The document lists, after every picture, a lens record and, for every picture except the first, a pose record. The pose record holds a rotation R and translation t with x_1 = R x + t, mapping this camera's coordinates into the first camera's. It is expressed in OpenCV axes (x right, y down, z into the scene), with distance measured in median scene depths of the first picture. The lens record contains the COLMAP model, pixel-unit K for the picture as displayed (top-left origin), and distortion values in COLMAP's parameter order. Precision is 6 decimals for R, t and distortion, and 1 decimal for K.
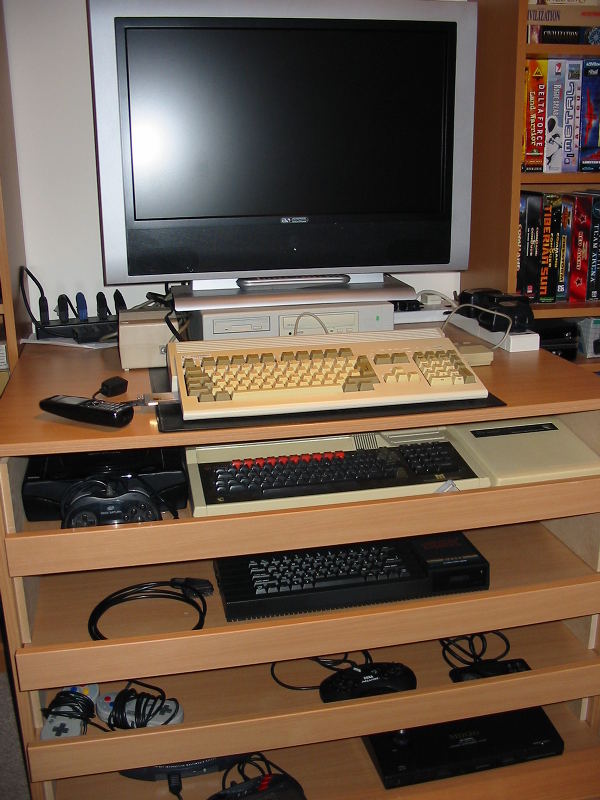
lens RADIAL K [[853.3, 0, 303.3], [0, 853.3, 406.4], [0, 0, 1]] dist [-0.095628, 0.000000]
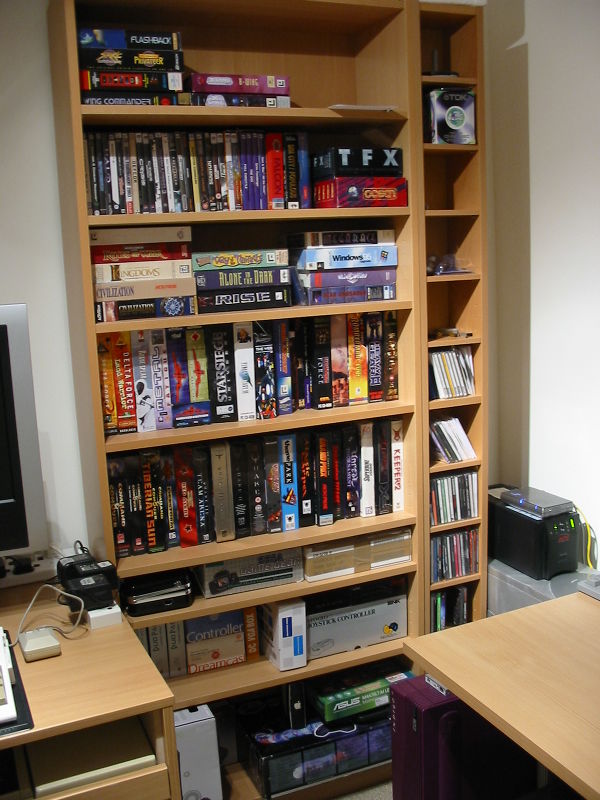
lens RADIAL K [[853.3, 0, 279.2], [0, 853.3, 389.4], [0, 0, 1]] dist [-0.095628, 0.000000]
pose [[0.980476, -0.061357, 0.186821, 0.264667], [0.085751, 0.988390, -0.125428, -0.184789], [-0.176956, 0.138999, 0.974354, -0.061986]]
